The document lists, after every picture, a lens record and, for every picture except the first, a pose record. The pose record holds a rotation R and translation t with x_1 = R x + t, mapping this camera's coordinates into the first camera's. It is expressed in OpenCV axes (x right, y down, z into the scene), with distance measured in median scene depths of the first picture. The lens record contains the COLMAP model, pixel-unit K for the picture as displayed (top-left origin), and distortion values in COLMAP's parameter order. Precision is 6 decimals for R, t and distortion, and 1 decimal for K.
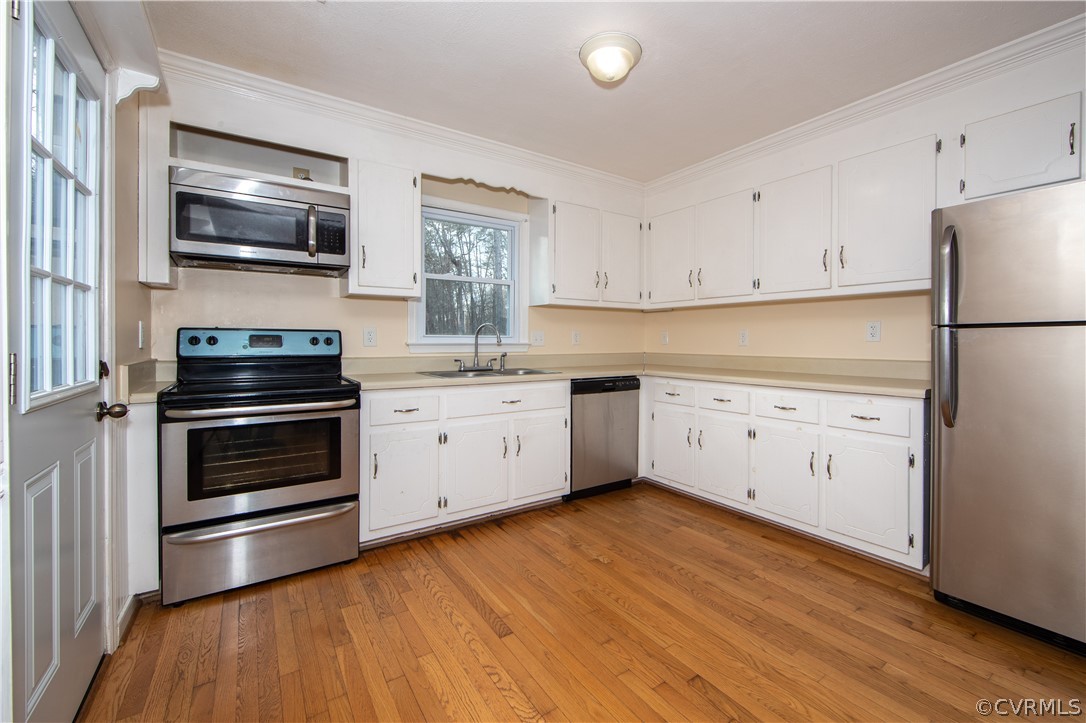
lens RADIAL K [[451.5, 0, 545.0], [0, 451.5, 342.3], [0, 0, 1]] dist [-0.002285, -0.000235]
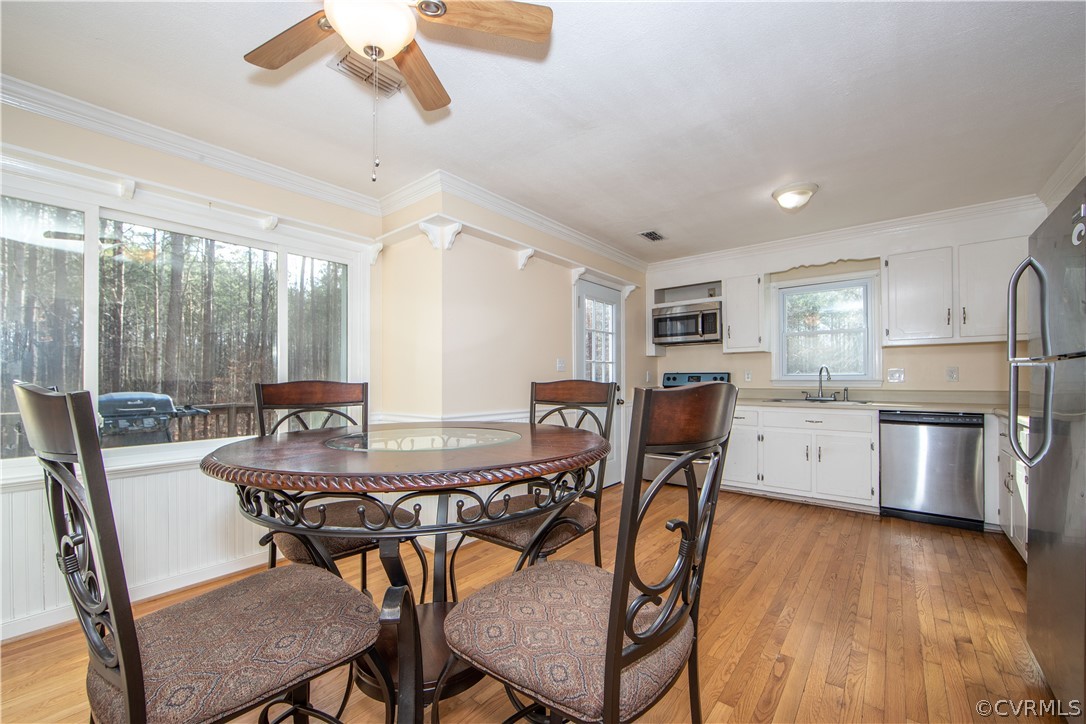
lens RADIAL K [[432.7, 0, 543.0], [0, 432.7, 362.0], [0, 0, 1]] dist [-0.001685, -0.000055]
pose [[0.253847, -0.042288, -0.966320, 1.101615], [0.002153, 0.999066, -0.043156, 0.003833], [0.967242, 0.008875, 0.253701, -0.164423]]
